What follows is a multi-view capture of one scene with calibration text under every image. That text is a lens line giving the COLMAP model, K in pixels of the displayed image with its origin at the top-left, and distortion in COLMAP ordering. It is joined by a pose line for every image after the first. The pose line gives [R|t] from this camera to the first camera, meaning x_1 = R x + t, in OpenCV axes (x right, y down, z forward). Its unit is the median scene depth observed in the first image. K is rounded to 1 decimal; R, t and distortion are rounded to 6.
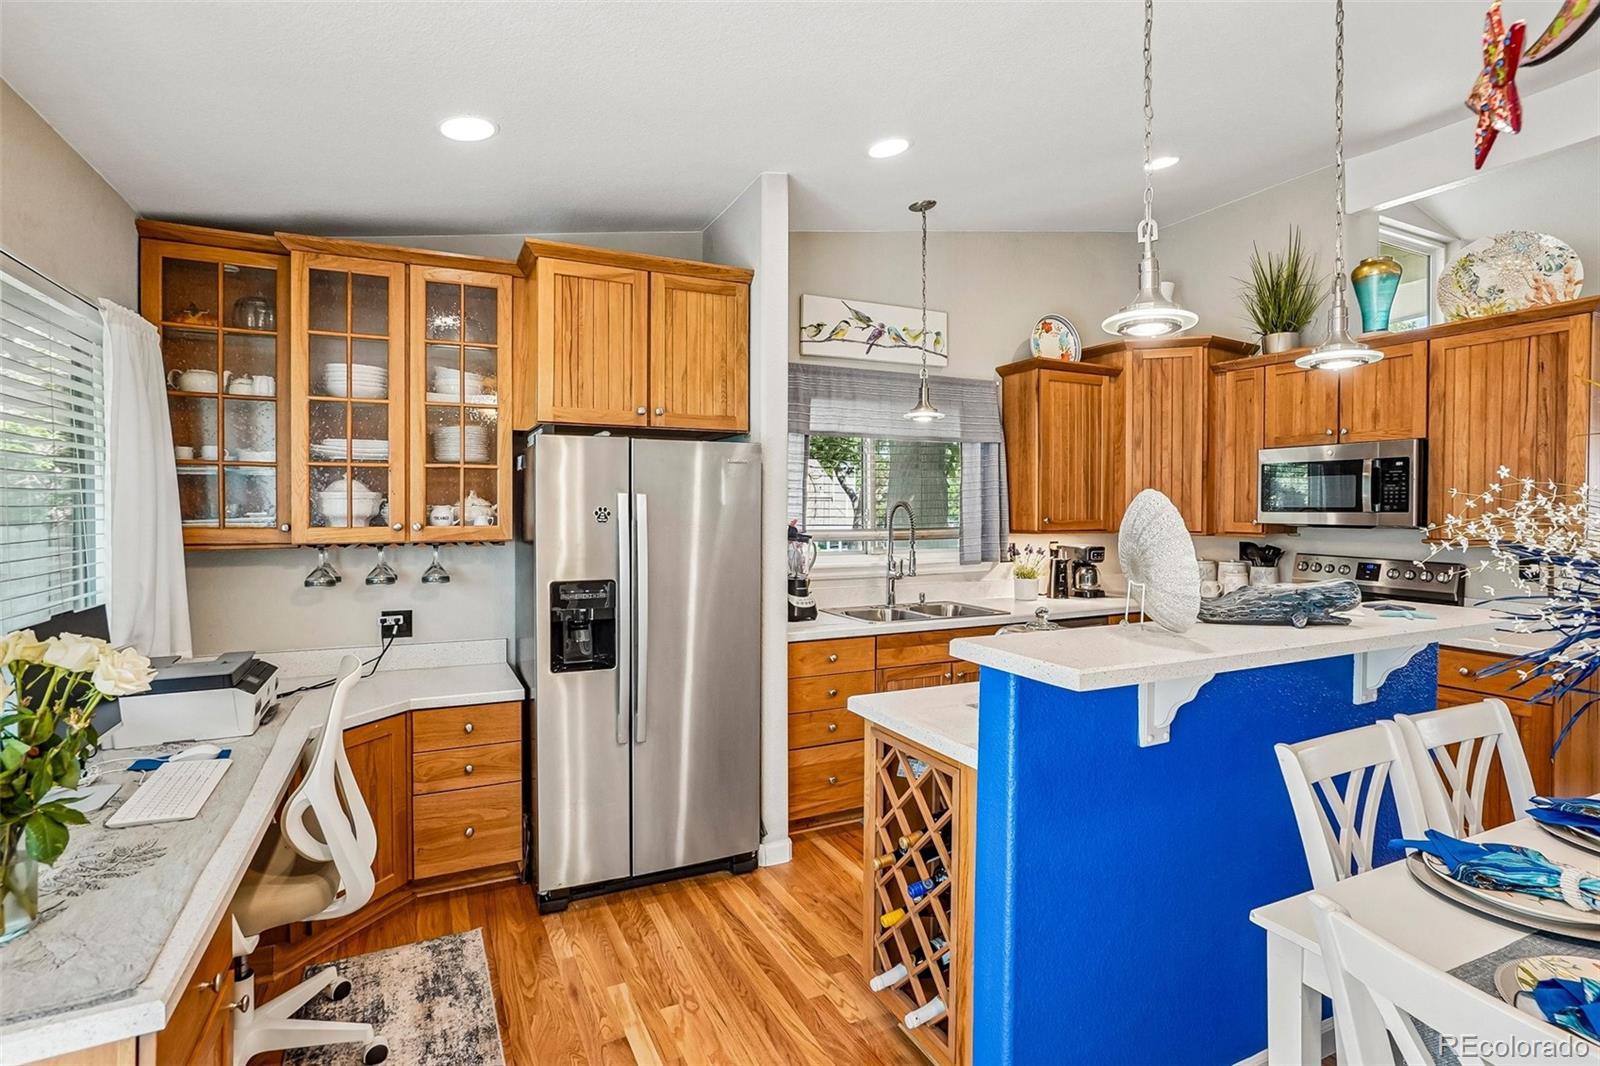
lens RADIAL K [[770.9, 0, 798.1], [0, 770.9, 523.2], [0, 0, 1]] dist [-0.044644, 0.022153]
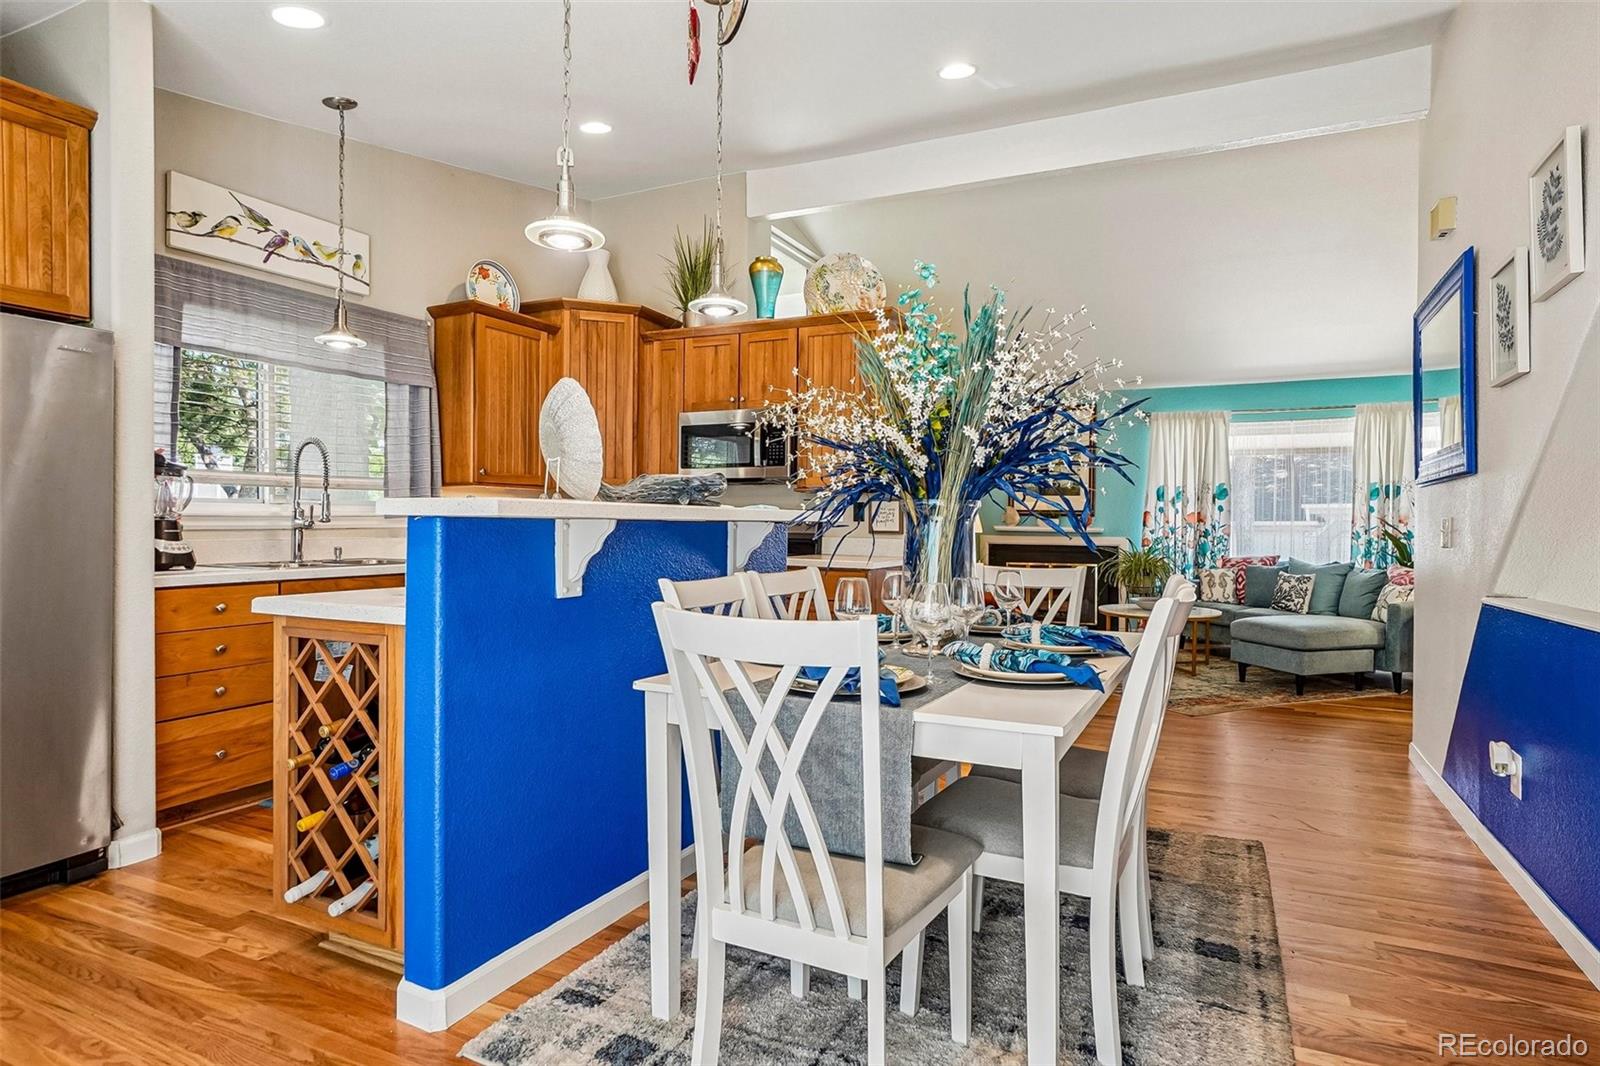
lens RADIAL K [[868.6, 0, 811.4], [0, 868.6, 533.6], [0, 0, 1]] dist [-0.031919, 0.024256]
pose [[0.785391, -0.001680, 0.618997, -0.030375], [0.004370, 0.999986, -0.002831, 0.105664], [-0.618984, 0.004928, 0.785388, -0.137742]]
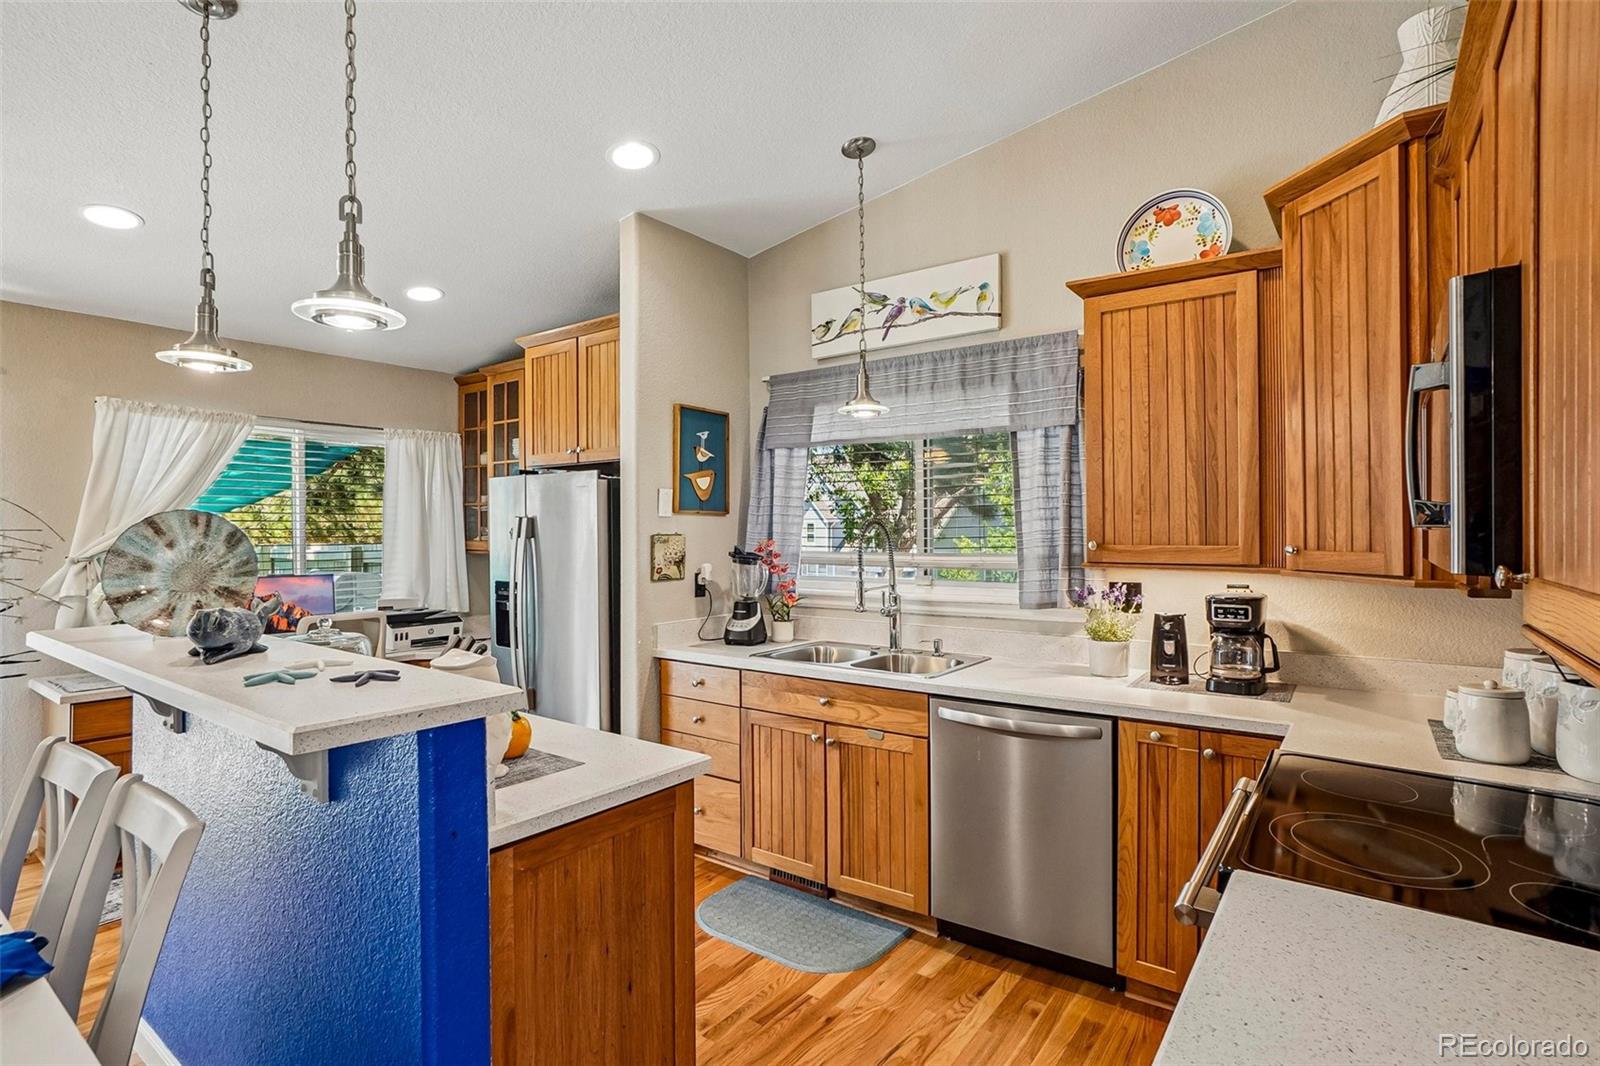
lens RADIAL K [[800.0, 0, 794.6], [0, 800.0, 535.3], [0, 0, 1]] dist [-0.032749, 0.016390]
pose [[0.467924, 0.002523, -0.883765, 1.052332], [-0.013876, 0.999894, -0.004492, -0.007752], [0.883660, 0.014365, 0.467909, 0.679259]]
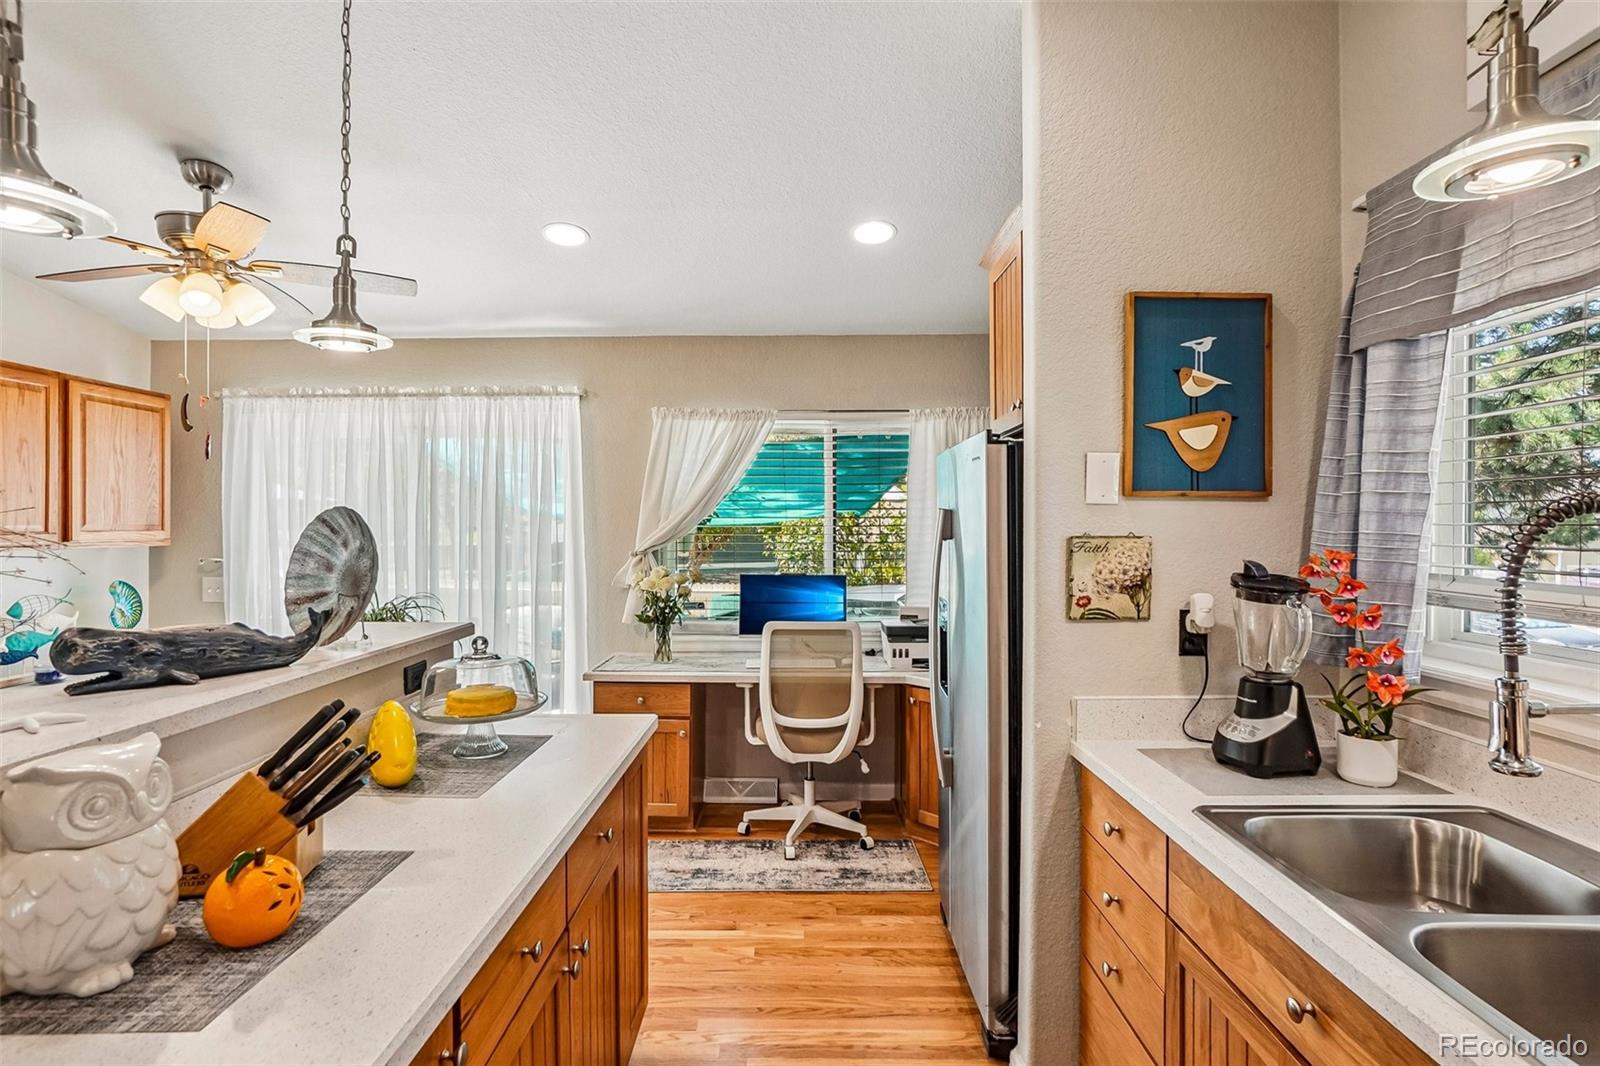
lens RADIAL K [[800.0, 0, 794.6], [0, 800.0, 535.3], [0, 0, 1]] dist [-0.032749, 0.016390]
pose [[-0.443057, 0.008189, -0.896456, 0.625067], [-0.016349, 0.999718, 0.017212, -0.018994], [0.896344, 0.022282, -0.442798, 1.107512]]
